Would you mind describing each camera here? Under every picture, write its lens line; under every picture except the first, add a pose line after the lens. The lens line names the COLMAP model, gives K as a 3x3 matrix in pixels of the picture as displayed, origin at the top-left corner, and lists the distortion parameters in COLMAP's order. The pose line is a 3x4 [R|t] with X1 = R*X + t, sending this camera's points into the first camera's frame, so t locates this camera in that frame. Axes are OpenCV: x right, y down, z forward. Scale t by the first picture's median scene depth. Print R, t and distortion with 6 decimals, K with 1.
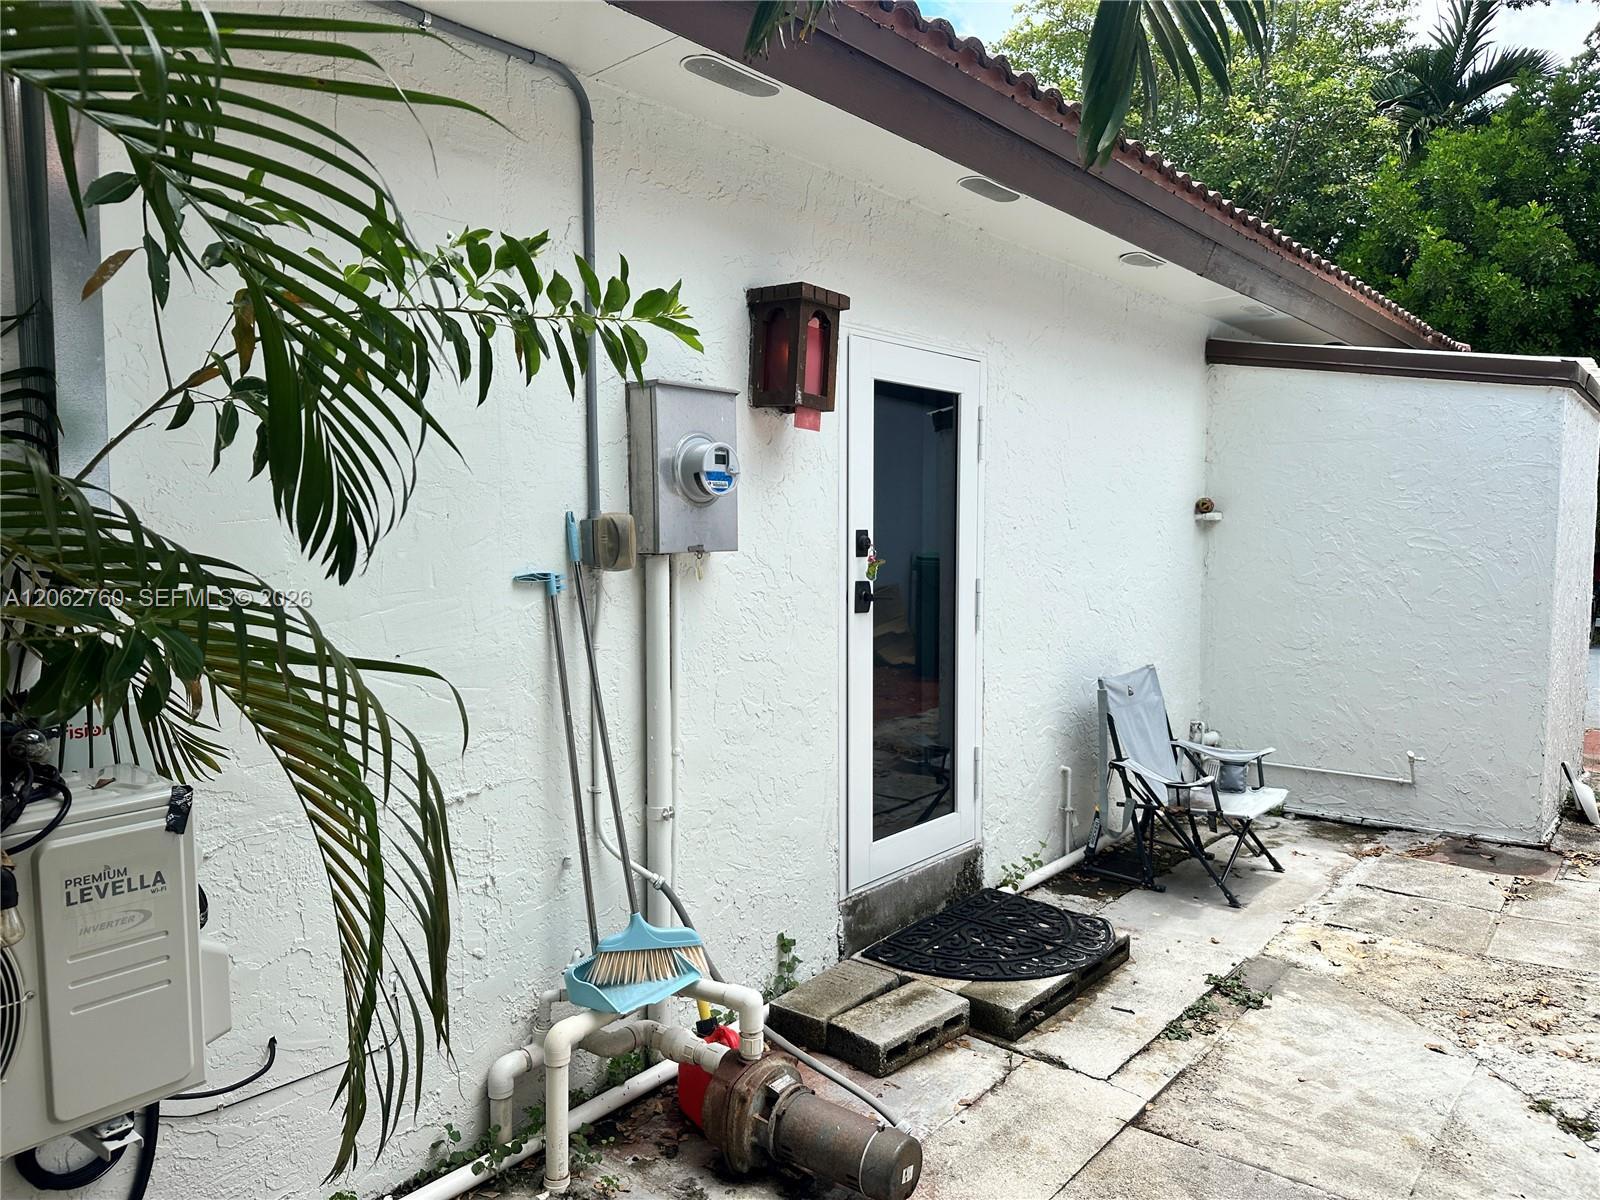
lens RADIAL K [[1125.8, 0, 800.6], [0, 1125.8, 605.3], [0, 0, 1]] dist [0.102700, -0.202648]
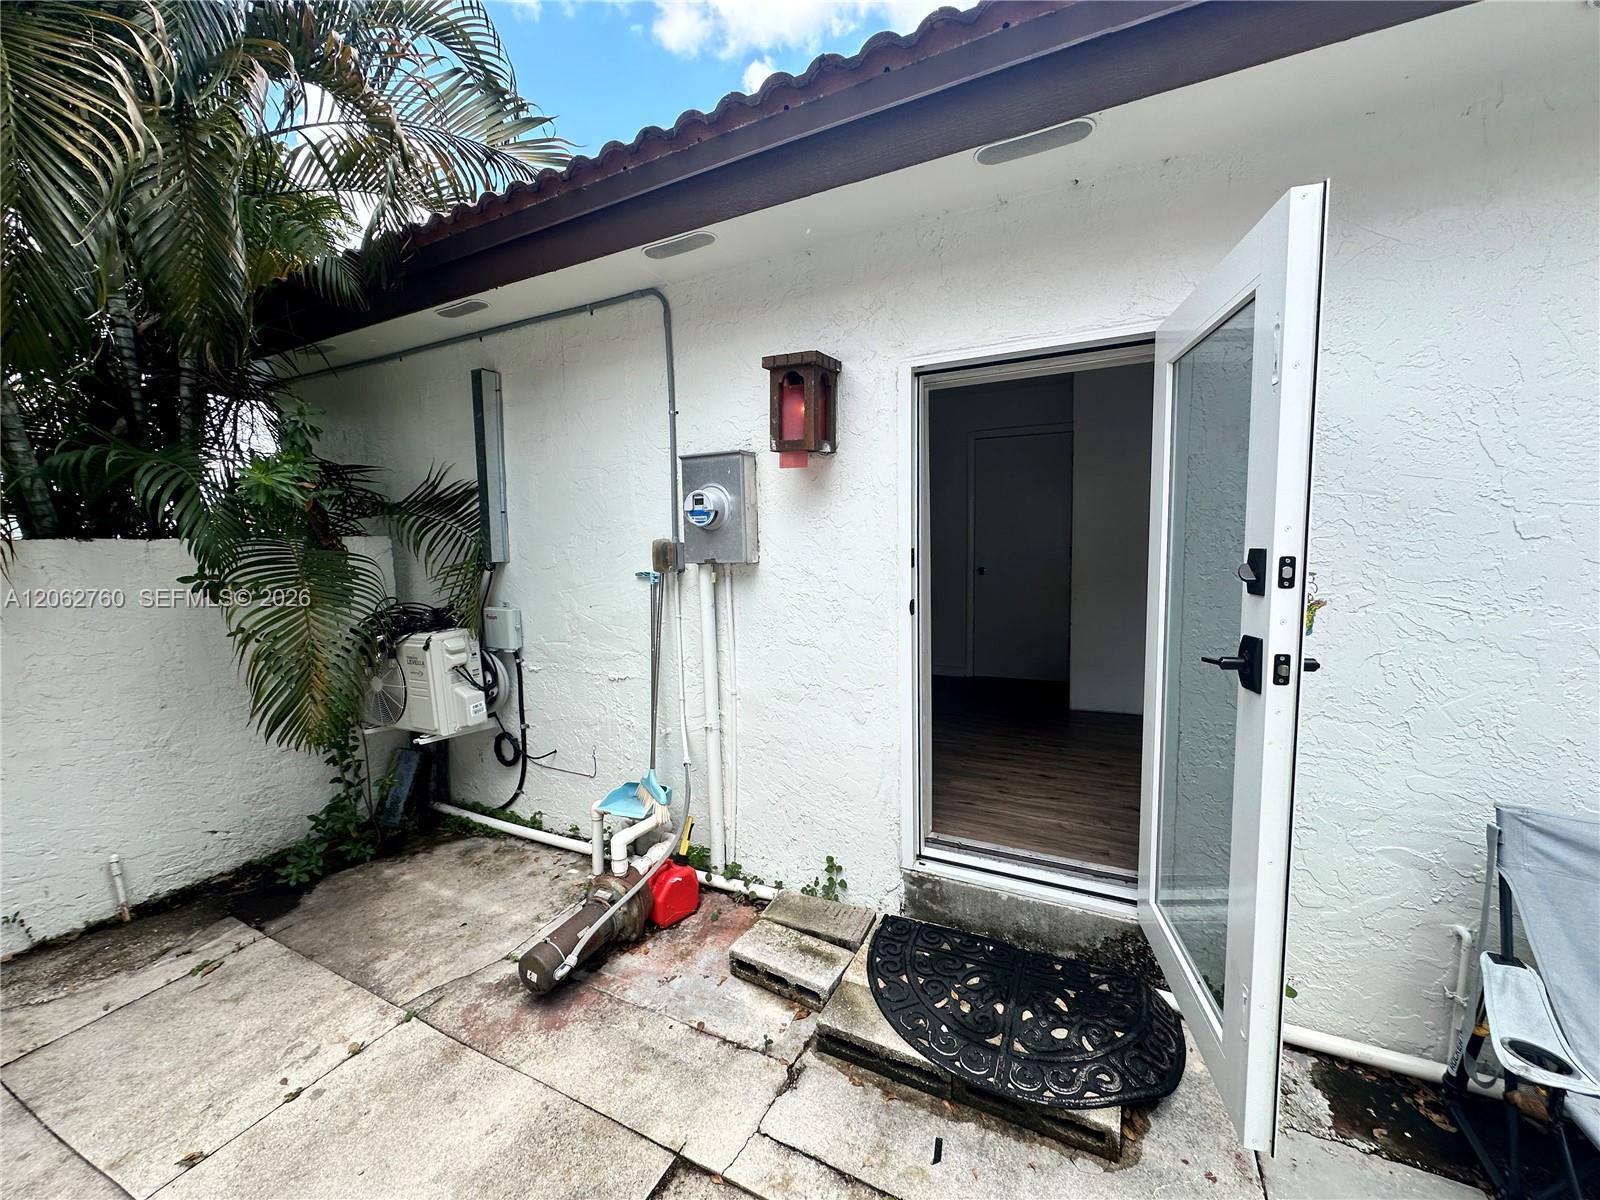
lens RADIAL K [[634.3, 0, 800.0], [0, 634.3, 600.0], [0, 0, 1]] dist [-0.001609, -0.000002]
pose [[0.215863, 0.091263, -0.972149, 0.713862], [-0.049008, 0.995380, 0.082562, -0.069531], [0.975193, 0.029821, 0.219338, 0.859085]]
